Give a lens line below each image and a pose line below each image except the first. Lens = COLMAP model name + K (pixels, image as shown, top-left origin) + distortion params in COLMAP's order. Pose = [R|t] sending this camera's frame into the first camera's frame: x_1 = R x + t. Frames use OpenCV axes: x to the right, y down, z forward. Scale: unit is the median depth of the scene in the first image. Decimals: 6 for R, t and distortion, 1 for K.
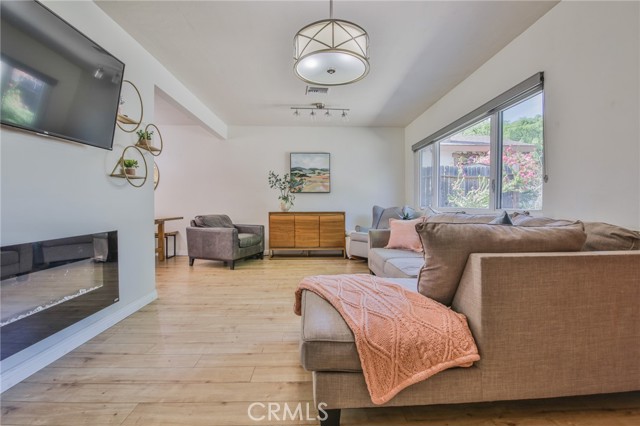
lens RADIAL K [[292.6, 0, 320.7], [0, 292.6, 209.2], [0, 0, 1]] dist [0.000924, -0.011389]
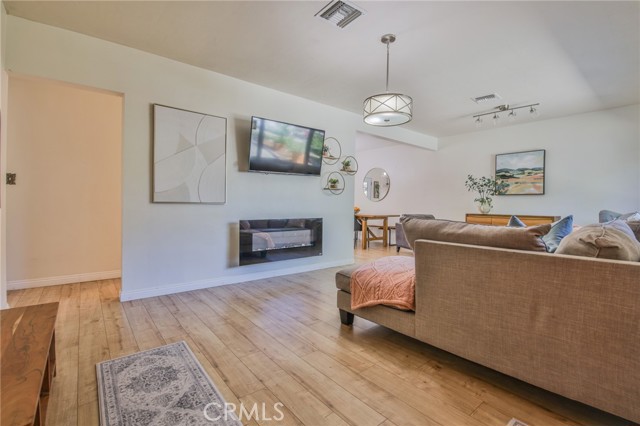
lens RADIAL K [[292.6, 0, 320.7], [0, 292.6, 209.2], [0, 0, 1]] dist [0.000924, -0.011389]
pose [[0.607997, 0.023058, -0.793604, 0.412088], [-0.028463, 0.999569, 0.007236, 0.001226], [0.793429, 0.018189, 0.608391, -0.087221]]
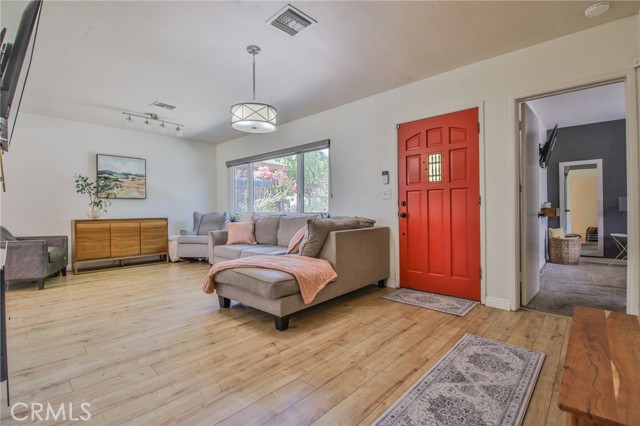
lens RADIAL K [[292.6, 0, 320.7], [0, 292.6, 209.2], [0, 0, 1]] dist [0.000924, -0.011389]
pose [[0.702021, -0.003992, 0.712145, -0.330877], [0.018552, 0.999747, -0.012684, 0.002481], [-0.711915, 0.022117, 0.701917, -0.150478]]
